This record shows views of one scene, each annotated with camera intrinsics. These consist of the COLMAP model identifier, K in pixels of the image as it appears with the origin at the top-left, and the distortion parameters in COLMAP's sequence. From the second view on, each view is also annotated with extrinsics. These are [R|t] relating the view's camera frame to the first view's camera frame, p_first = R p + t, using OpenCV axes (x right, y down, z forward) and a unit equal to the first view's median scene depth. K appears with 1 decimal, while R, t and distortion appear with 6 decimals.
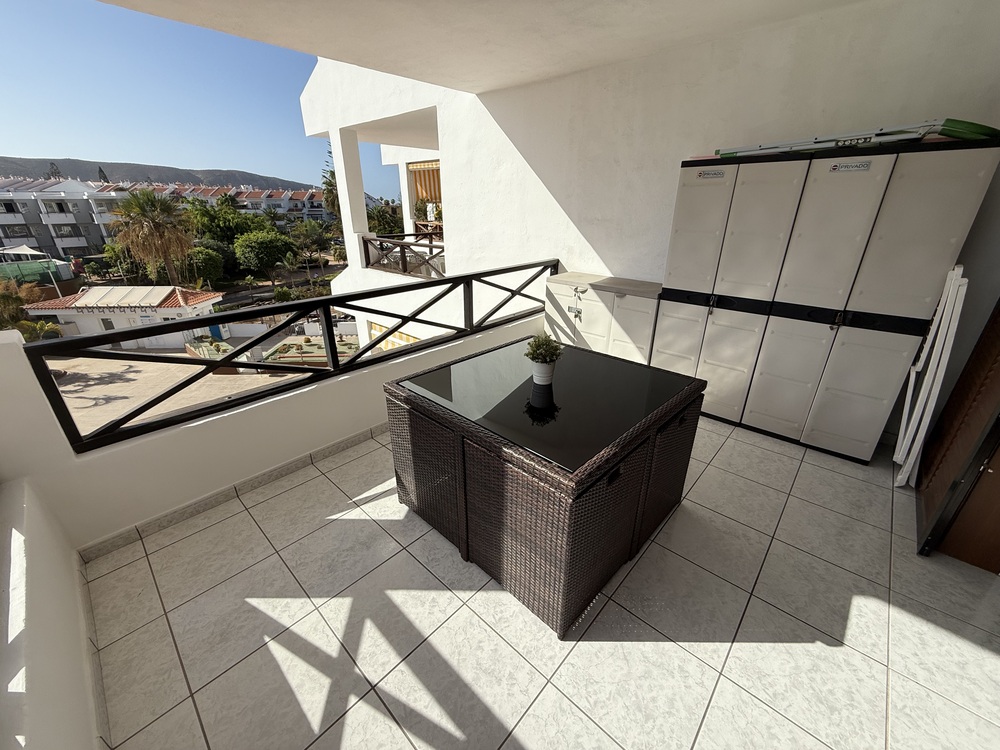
lens RADIAL K [[397.6, 0, 497.1], [0, 397.6, 373.8], [0, 0, 1]] dist [-0.004822, 0.001439]
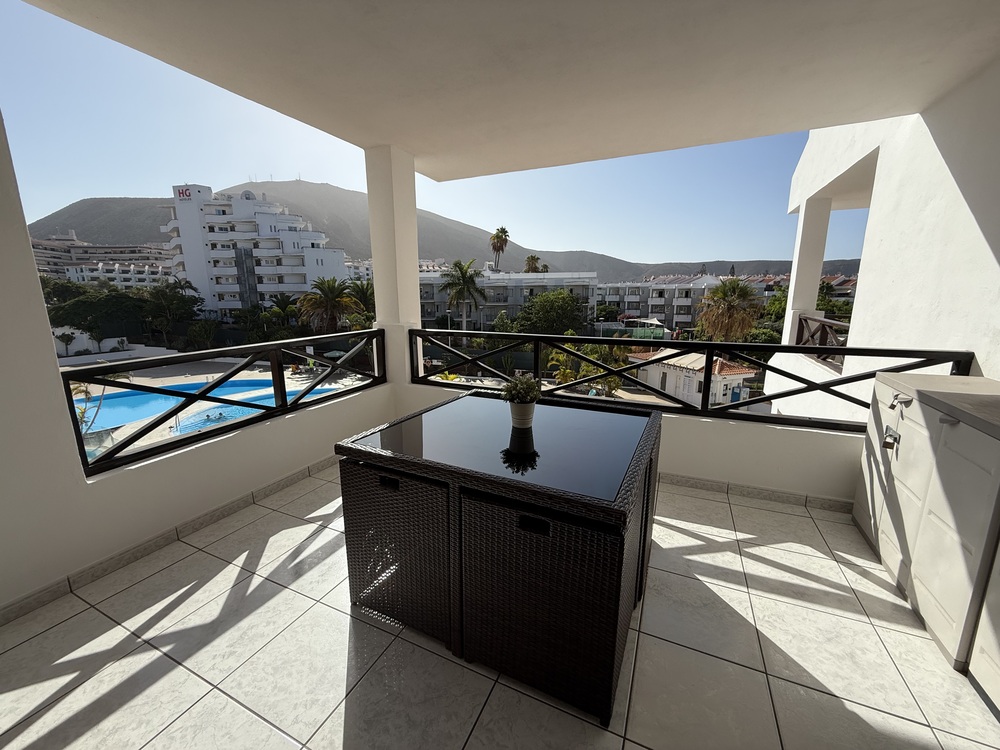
lens RADIAL K [[397.6, 0, 495.7], [0, 397.6, 374.0], [0, 0, 1]] dist [-0.004822, 0.001439]
pose [[0.311298, 0.188712, -0.931387, 0.526278], [-0.371872, 0.926120, 0.063354, -0.072119], [0.874531, 0.326635, 0.358476, 0.315682]]
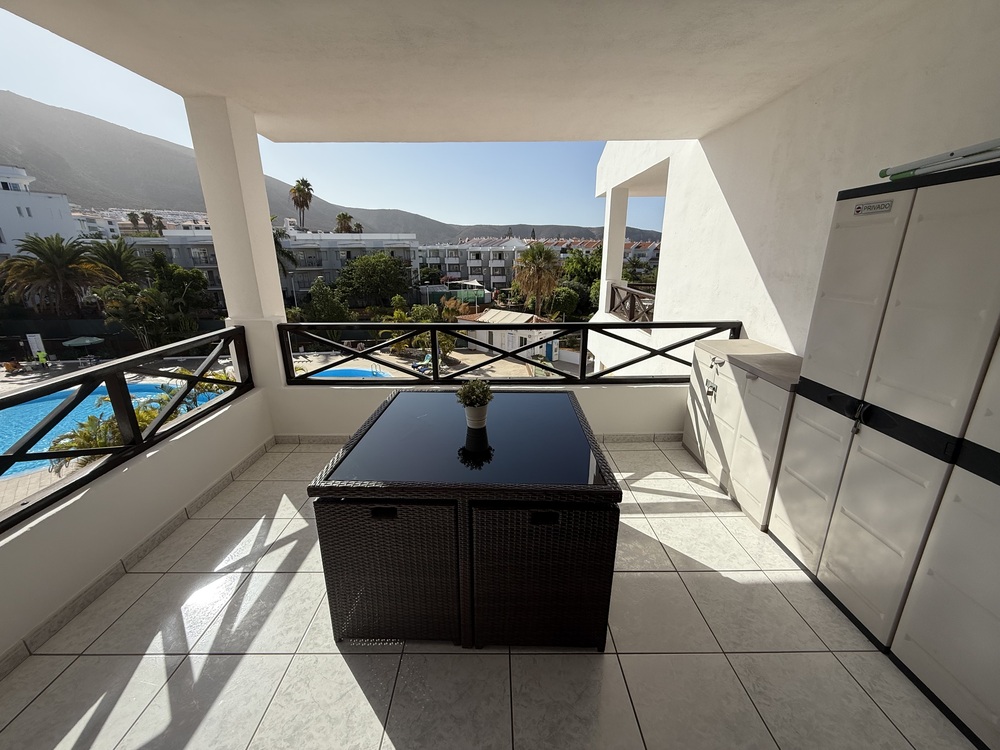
lens RADIAL K [[397.6, 0, 496.3], [0, 397.6, 373.9], [0, 0, 1]] dist [-0.004822, 0.001439]
pose [[0.684112, 0.208221, -0.699024, 0.456920], [-0.284074, 0.958773, 0.007580, -0.070357], [0.671784, 0.193388, 0.715058, 0.161492]]
